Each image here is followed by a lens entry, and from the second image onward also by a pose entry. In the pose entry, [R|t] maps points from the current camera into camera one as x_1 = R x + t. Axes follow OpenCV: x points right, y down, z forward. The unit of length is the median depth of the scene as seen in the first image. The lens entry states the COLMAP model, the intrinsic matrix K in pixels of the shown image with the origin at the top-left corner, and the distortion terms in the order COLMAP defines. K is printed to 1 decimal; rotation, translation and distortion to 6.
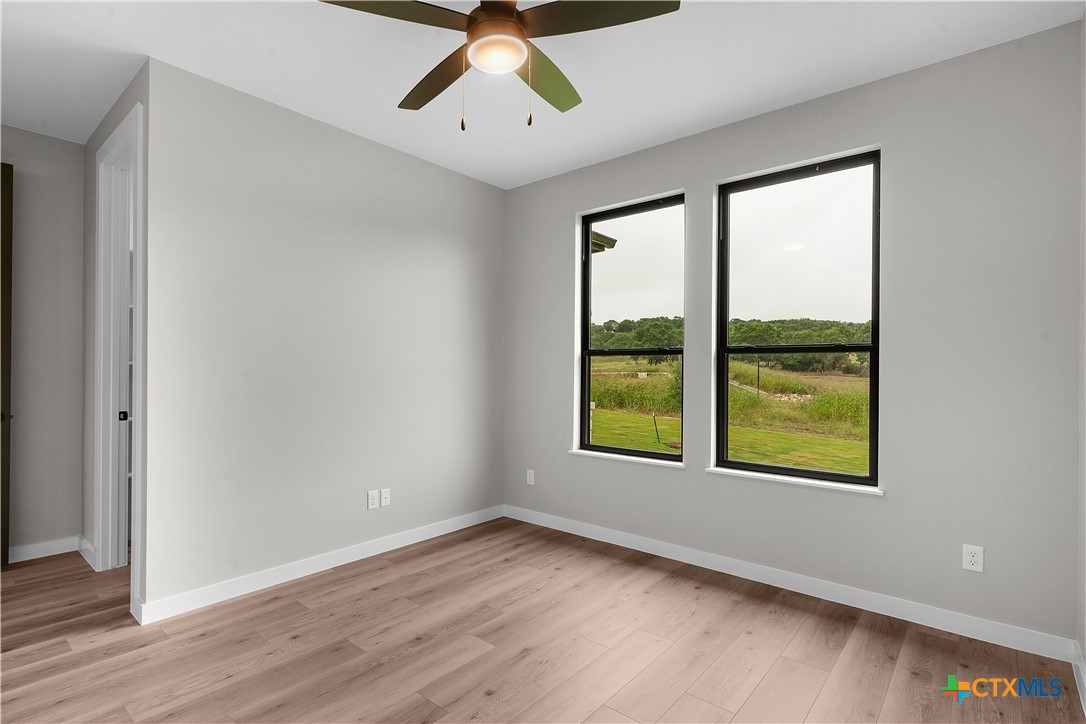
lens RADIAL K [[525.0, 0, 524.2], [0, 525.0, 366.5], [0, 0, 1]] dist [0.001387, -0.000791]
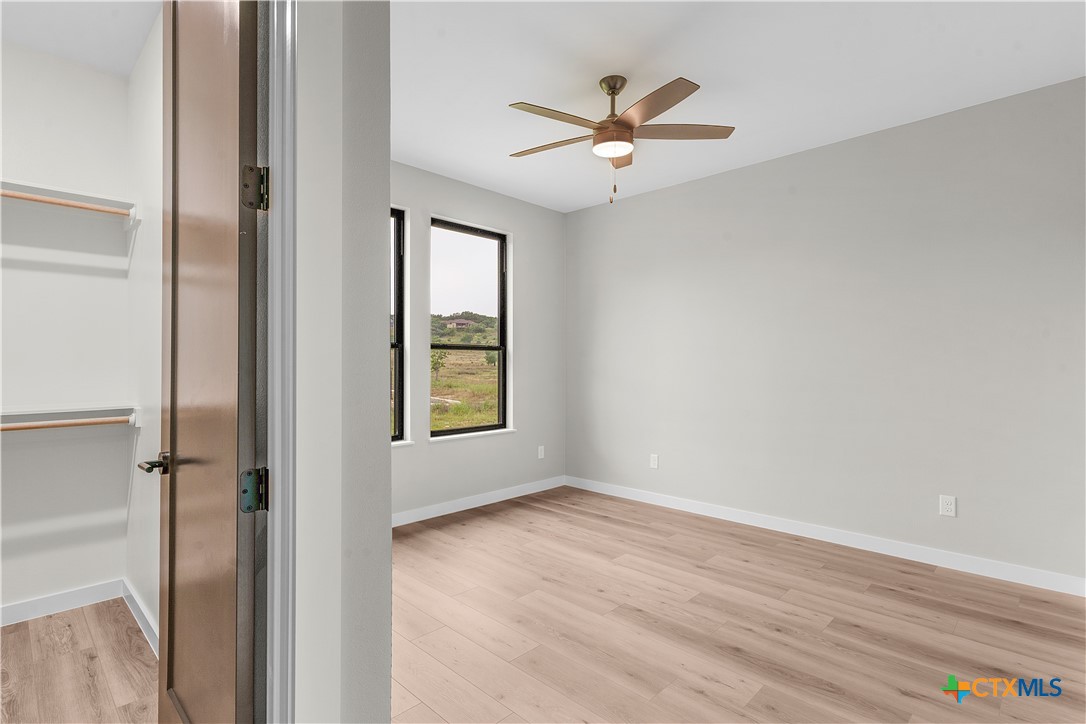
lens RADIAL K [[525.0, 0, 545.0], [0, 525.0, 360.2], [0, 0, 1]] dist [0.001387, -0.000791]
pose [[0.069490, -0.001267, 0.997582, -1.060013], [0.000781, 0.999999, 0.001216, 0.002444], [-0.997582, 0.000695, 0.069491, 0.755309]]
